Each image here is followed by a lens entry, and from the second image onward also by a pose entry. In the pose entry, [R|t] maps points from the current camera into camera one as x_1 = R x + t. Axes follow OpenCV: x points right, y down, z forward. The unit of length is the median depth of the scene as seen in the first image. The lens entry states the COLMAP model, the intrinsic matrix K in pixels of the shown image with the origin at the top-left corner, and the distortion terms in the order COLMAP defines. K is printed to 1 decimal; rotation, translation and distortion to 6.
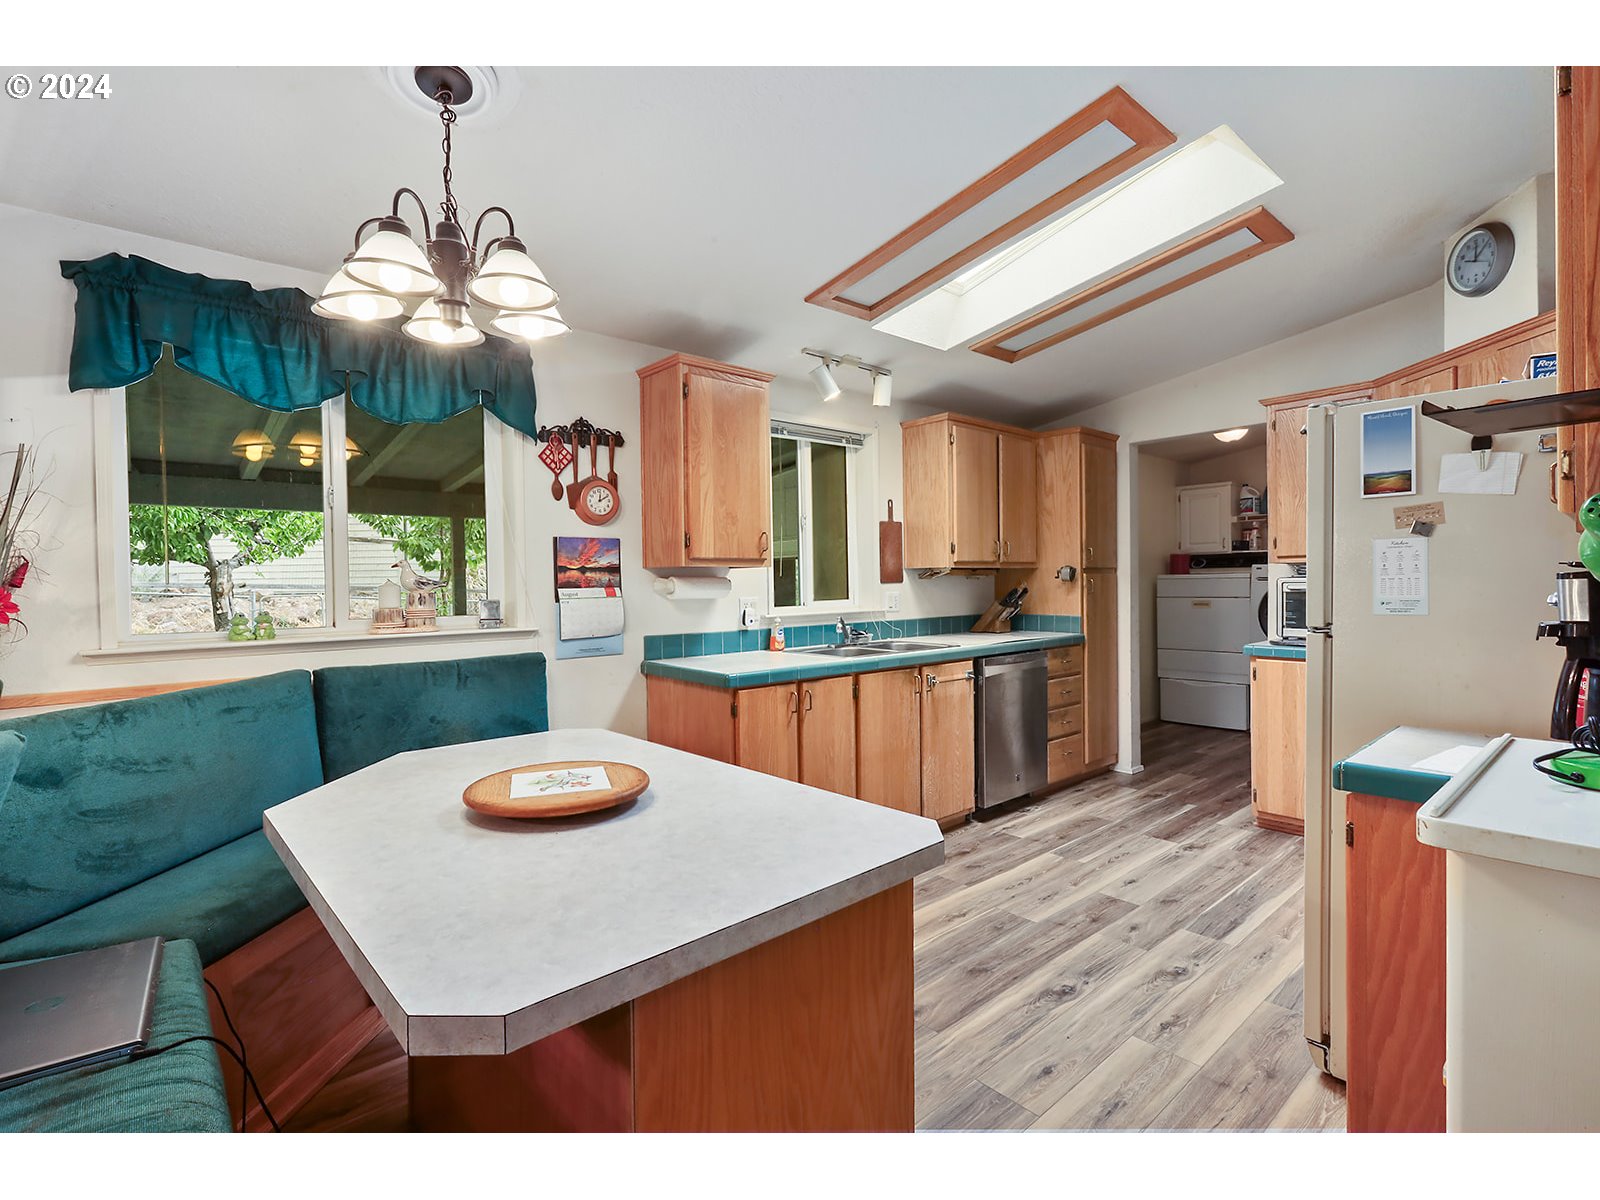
lens RADIAL K [[758.3, 0, 804.2], [0, 758.3, 592.1], [0, 0, 1]] dist [-0.000690, 0.000047]
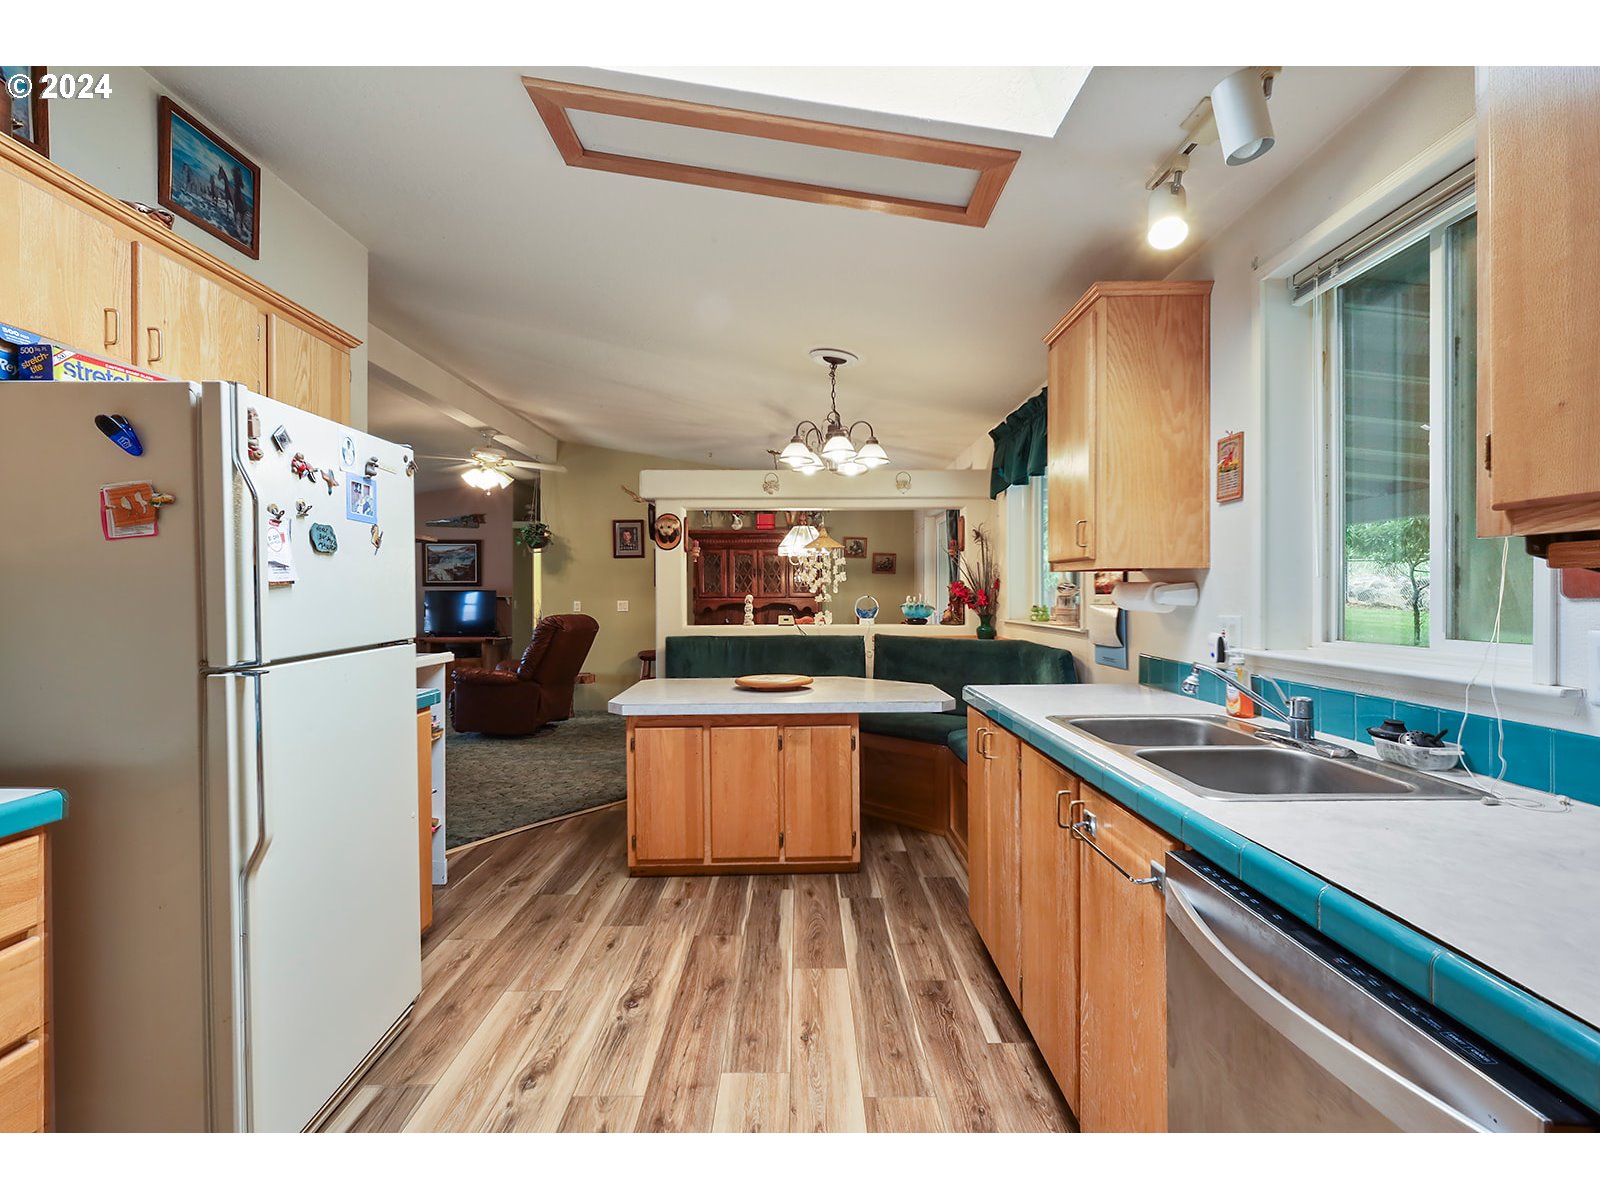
lens RADIAL K [[758.3, 0, 804.2], [0, 758.3, 592.1], [0, 0, 1]] dist [-0.000690, 0.000047]
pose [[-0.660127, 0.021957, -0.750833, 0.948053], [0.008532, 0.999727, 0.021734, -0.042145], [0.751105, 0.007941, -0.660135, 1.848544]]
